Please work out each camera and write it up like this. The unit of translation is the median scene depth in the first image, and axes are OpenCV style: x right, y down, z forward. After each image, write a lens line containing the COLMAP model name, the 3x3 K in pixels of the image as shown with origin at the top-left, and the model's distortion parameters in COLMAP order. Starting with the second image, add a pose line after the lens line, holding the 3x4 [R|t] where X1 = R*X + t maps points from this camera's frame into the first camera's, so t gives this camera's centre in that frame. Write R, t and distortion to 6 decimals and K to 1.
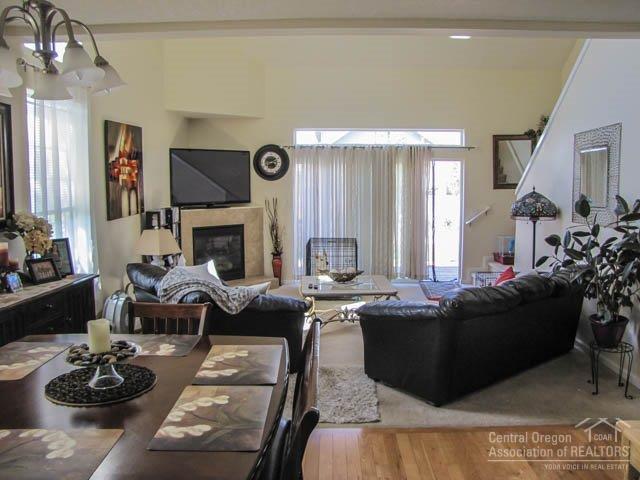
lens RADIAL K [[535.0, 0, 320.0], [0, 535.0, 240.0], [0, 0, 1]] dist [-0.105229, 0.003018]
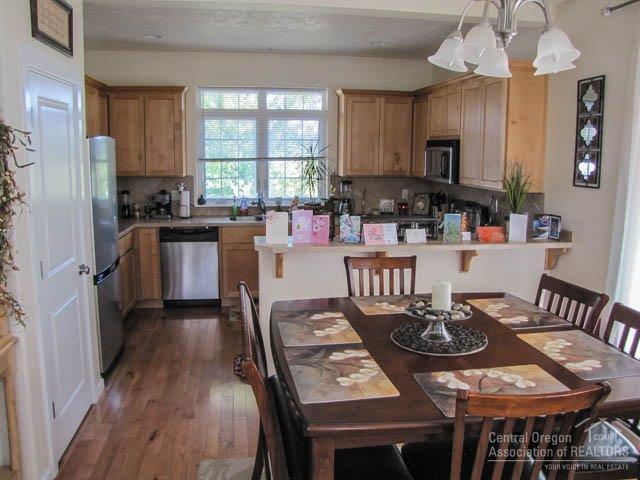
lens RADIAL K [[535.0, 0, 320.0], [0, 535.0, 240.0], [0, 0, 1]] dist [-0.105229, 0.003018]
pose [[-0.986443, 0.023736, -0.162378, 0.012566], [-0.018231, 0.967509, 0.252177, -0.206681], [0.163088, 0.251719, -0.953960, 1.947555]]
